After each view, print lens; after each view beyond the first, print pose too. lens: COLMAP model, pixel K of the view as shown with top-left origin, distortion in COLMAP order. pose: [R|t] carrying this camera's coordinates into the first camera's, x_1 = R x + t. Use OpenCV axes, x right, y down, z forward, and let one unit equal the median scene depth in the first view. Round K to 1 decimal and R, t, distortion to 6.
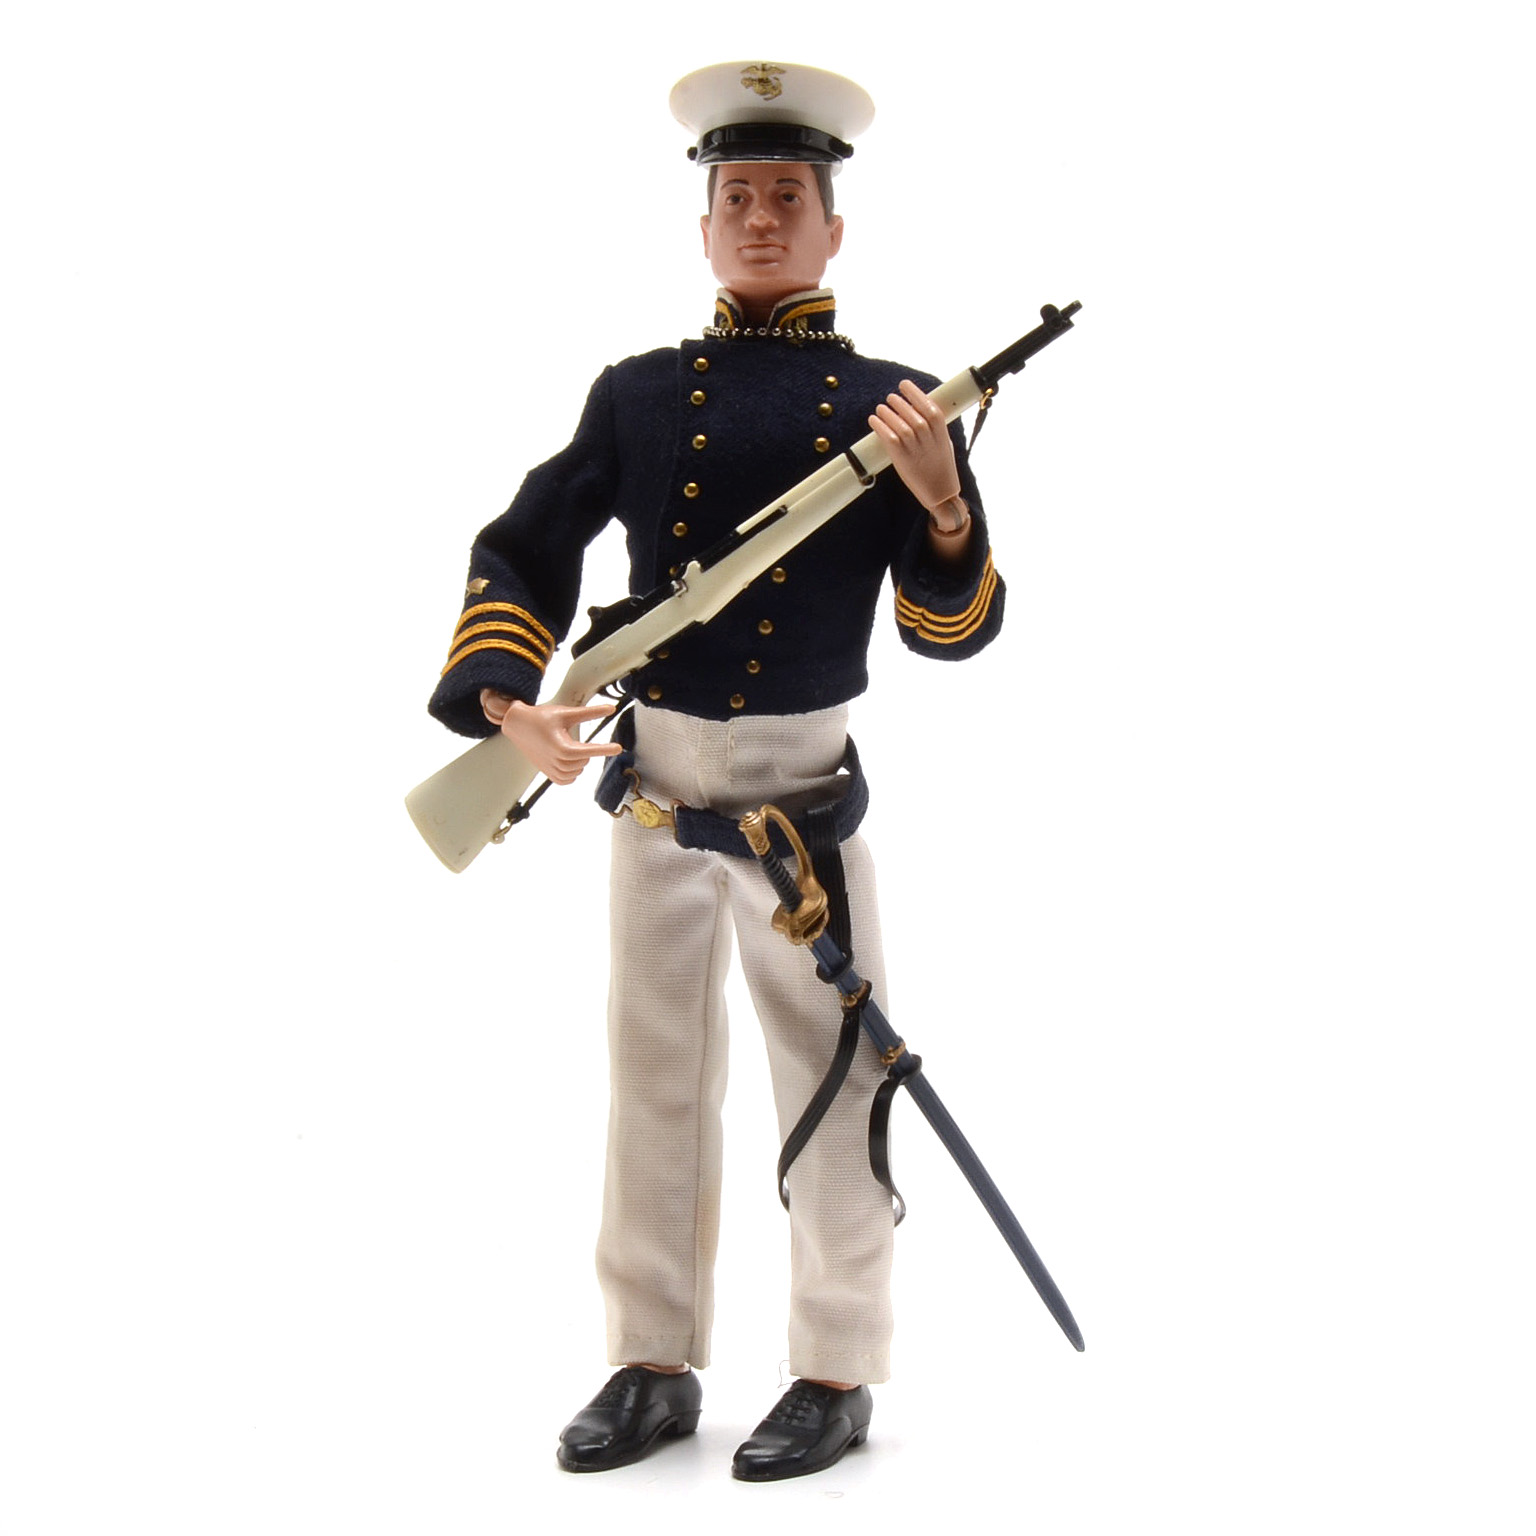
lens RADIAL K [[3420.2, 0, 768.0], [0, 3420.2, 768.0], [0, 0, 1]] dist [-0.096786, -0.120872]
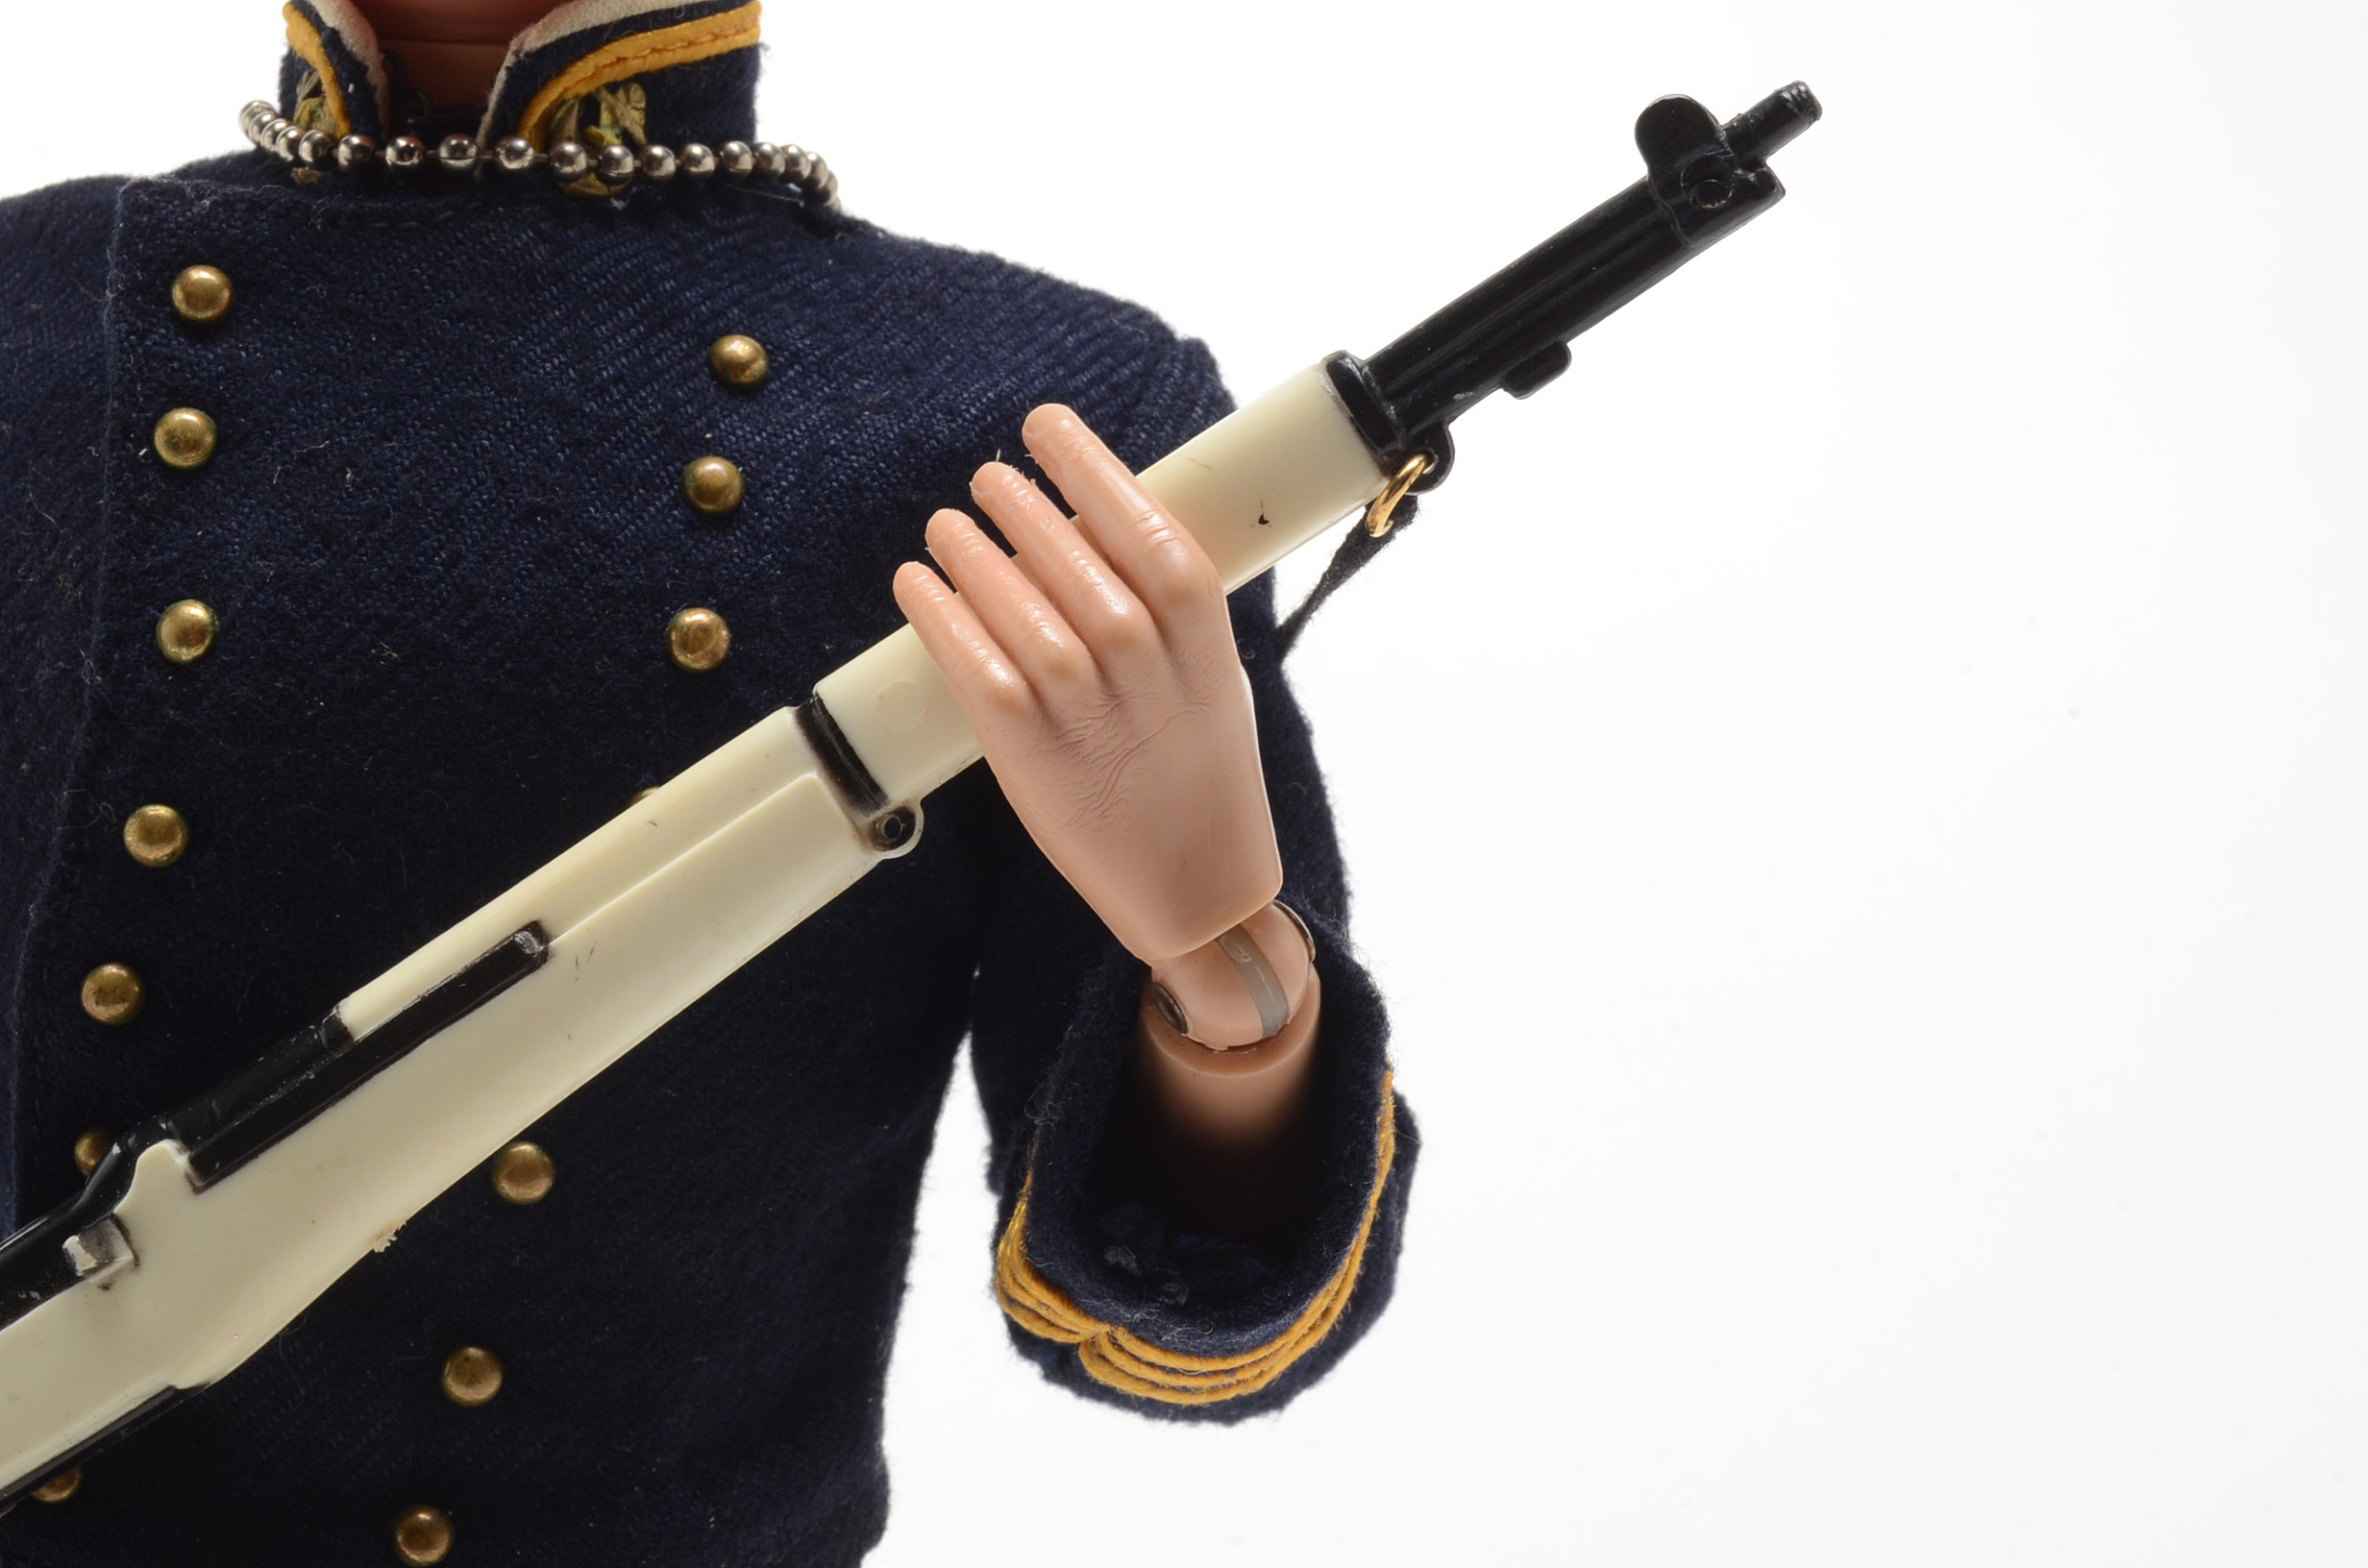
lens RADIAL K [[4974.7, 0, 1184.0], [0, 4974.7, 784.0], [0, 0, 1]] dist [-0.027955, -0.114213]
pose [[0.995617, -0.002771, 0.093478, 0.016880], [-0.004878, 0.996662, 0.081498, -0.112649], [-0.093392, -0.081597, 0.992280, 0.641176]]
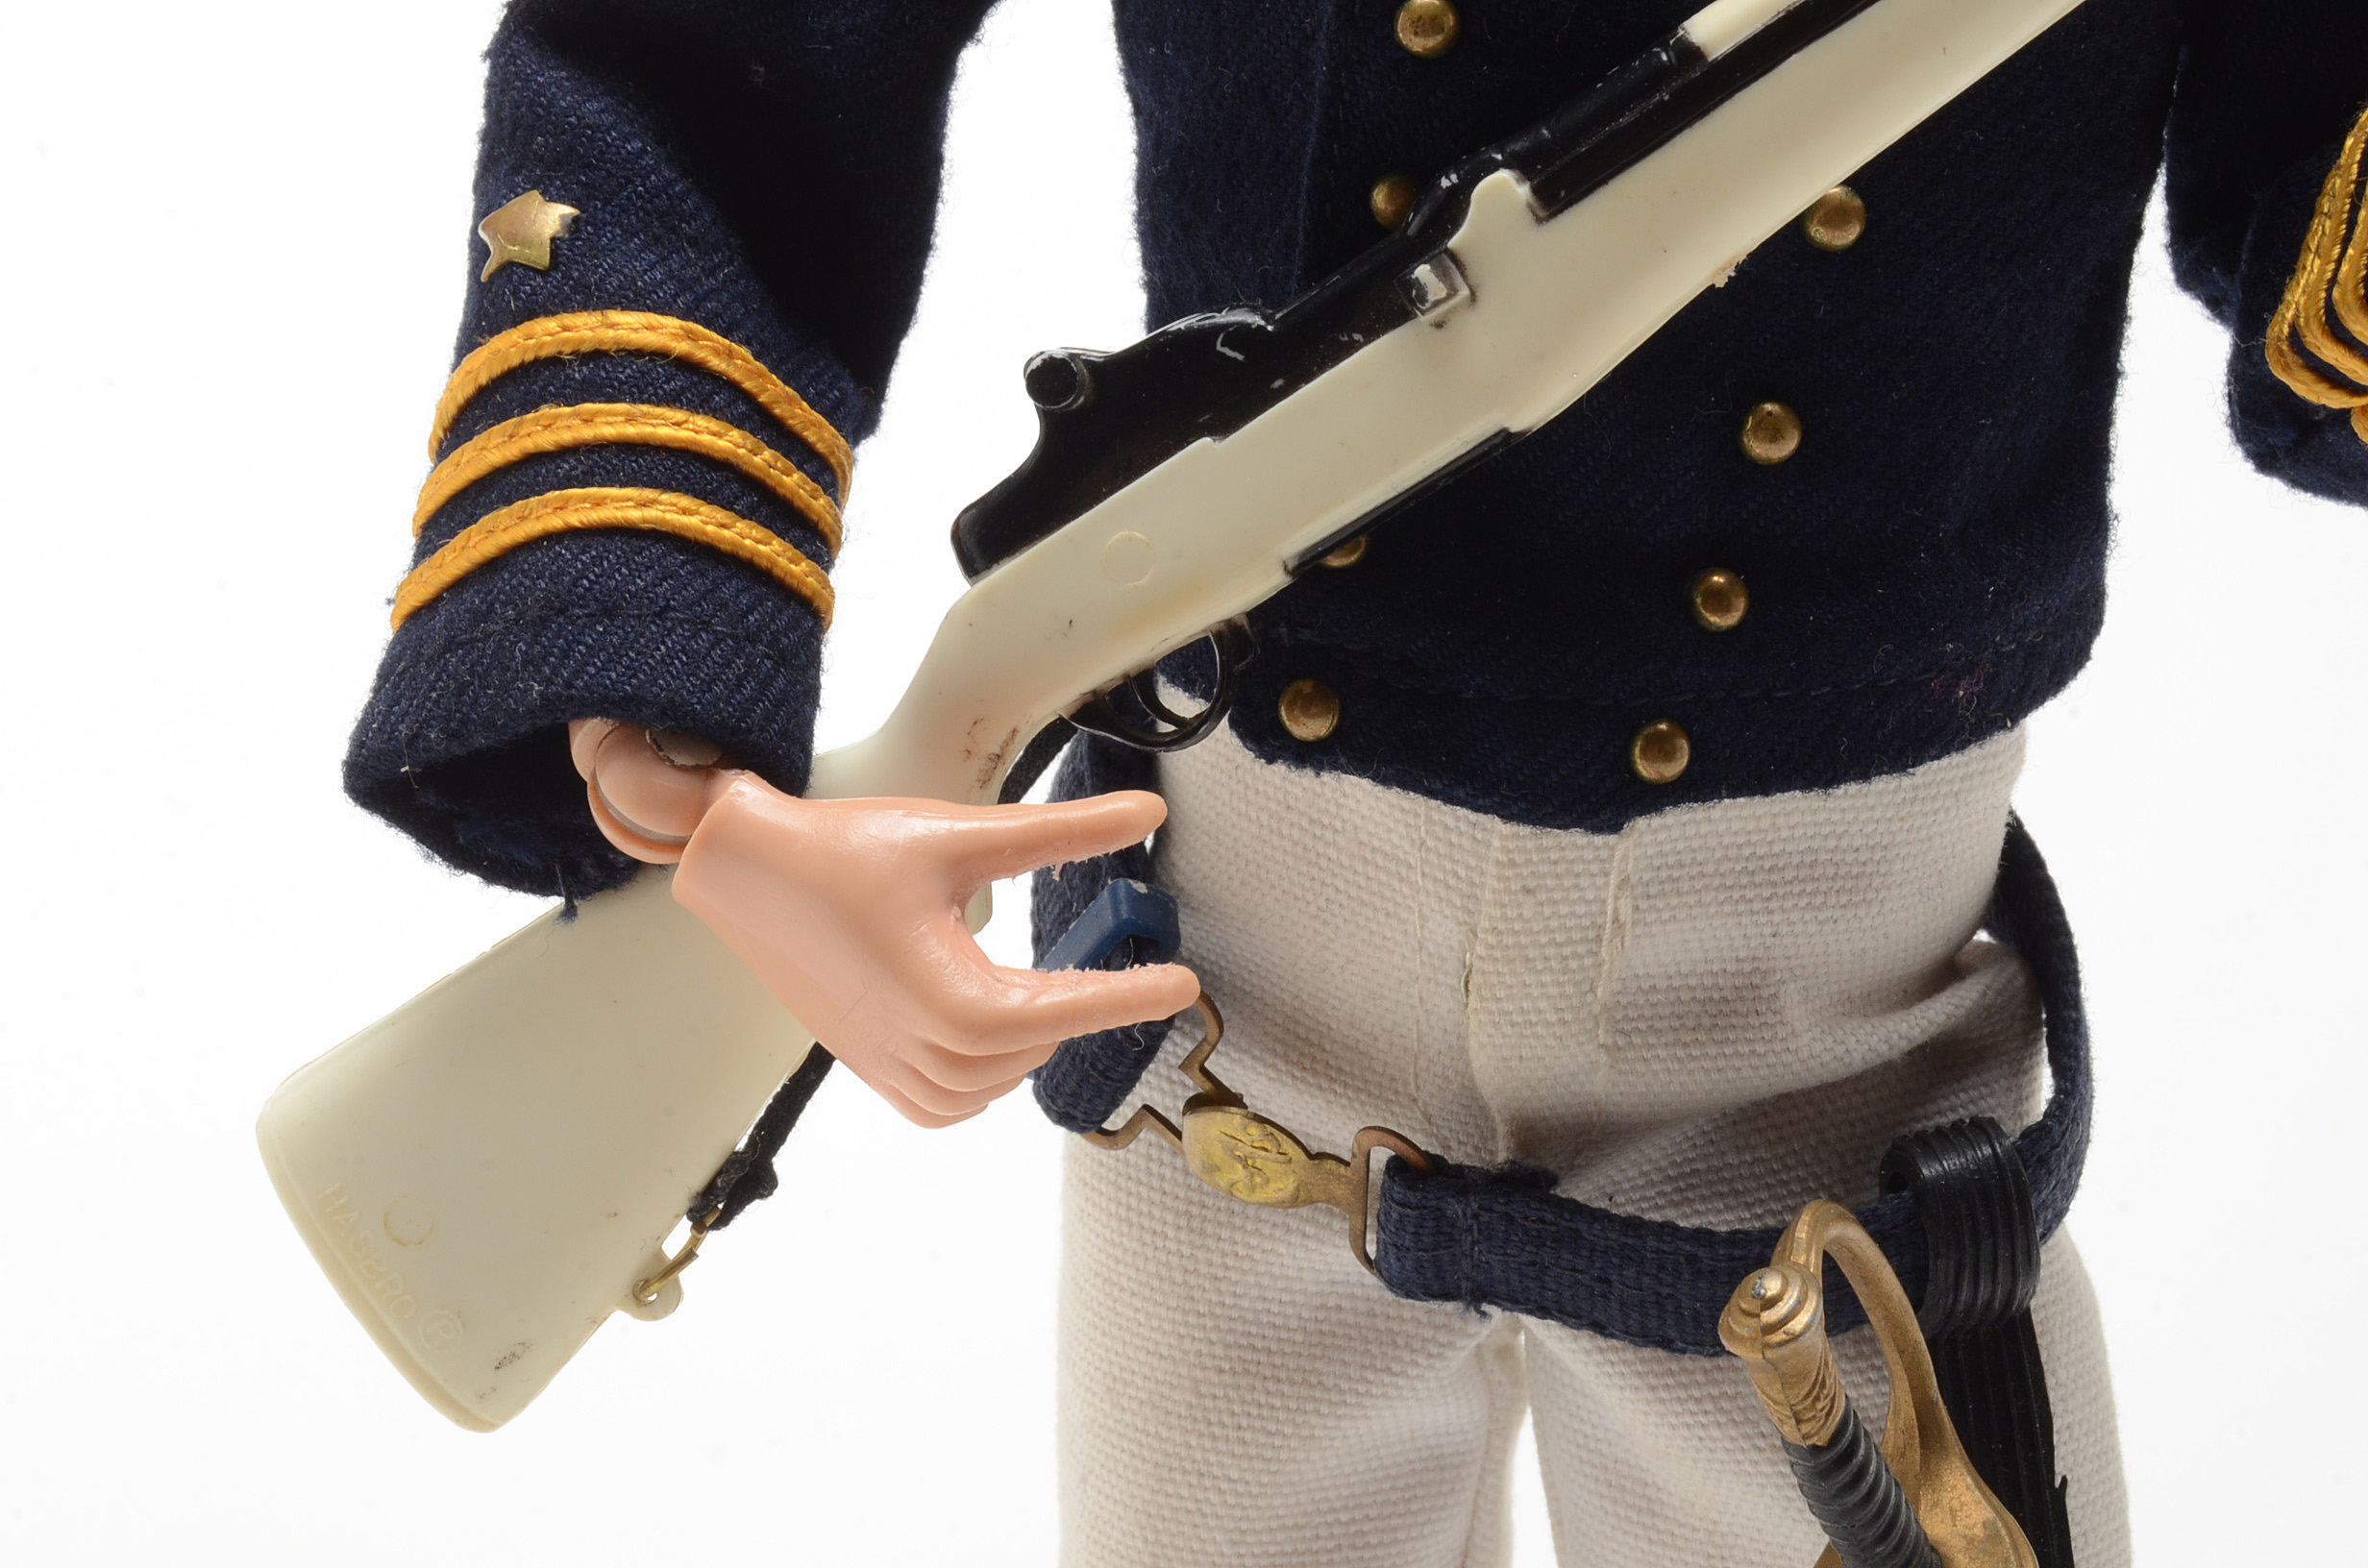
lens RADIAL K [[4974.7, 0, 1184.0], [0, 4974.7, 784.0], [0, 0, 1]] dist [-0.027955, -0.114213]
pose [[0.995241, -0.020708, 0.095216, -0.074656], [0.004498, 0.985878, 0.167406, -0.074915], [-0.097338, -0.166182, 0.981279, 0.657571]]
